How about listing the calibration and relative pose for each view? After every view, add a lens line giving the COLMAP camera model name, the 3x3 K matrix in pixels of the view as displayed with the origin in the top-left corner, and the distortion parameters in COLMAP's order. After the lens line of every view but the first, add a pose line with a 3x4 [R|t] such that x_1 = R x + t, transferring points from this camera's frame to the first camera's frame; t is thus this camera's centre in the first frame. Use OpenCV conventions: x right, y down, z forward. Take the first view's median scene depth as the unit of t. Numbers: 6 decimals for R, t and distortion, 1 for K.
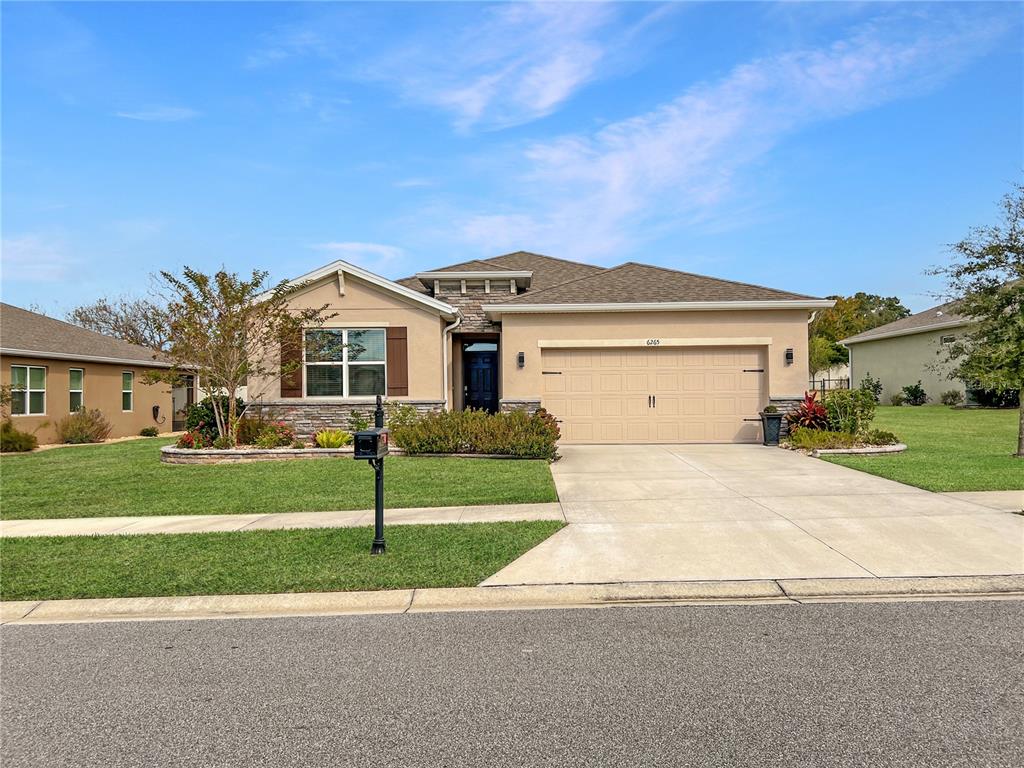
lens RADIAL K [[801.2, 0, 519.5], [0, 801.2, 382.1], [0, 0, 1]] dist [0.045330, -0.046285]
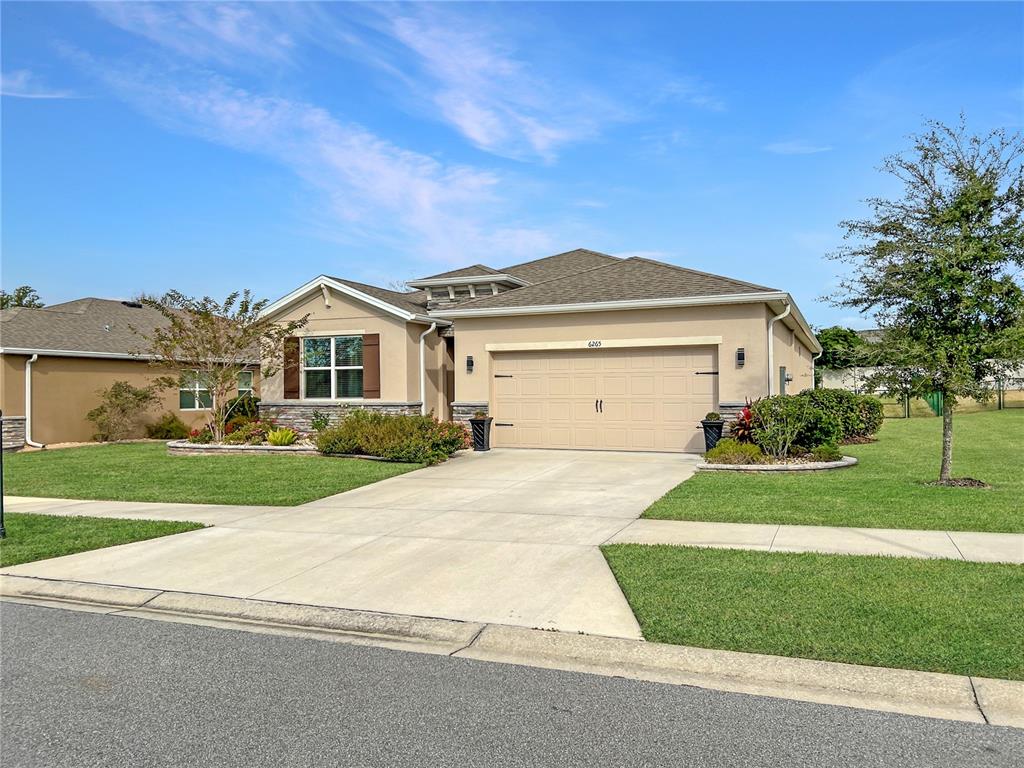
lens RADIAL K [[801.2, 0, 512.6], [0, 801.2, 386.6], [0, 0, 1]] dist [0.045330, -0.046285]
pose [[0.920458, 0.001251, -0.390838, 0.443332], [0.005126, 0.999870, 0.015271, -0.013918], [0.390807, -0.016060, 0.920333, 0.082780]]
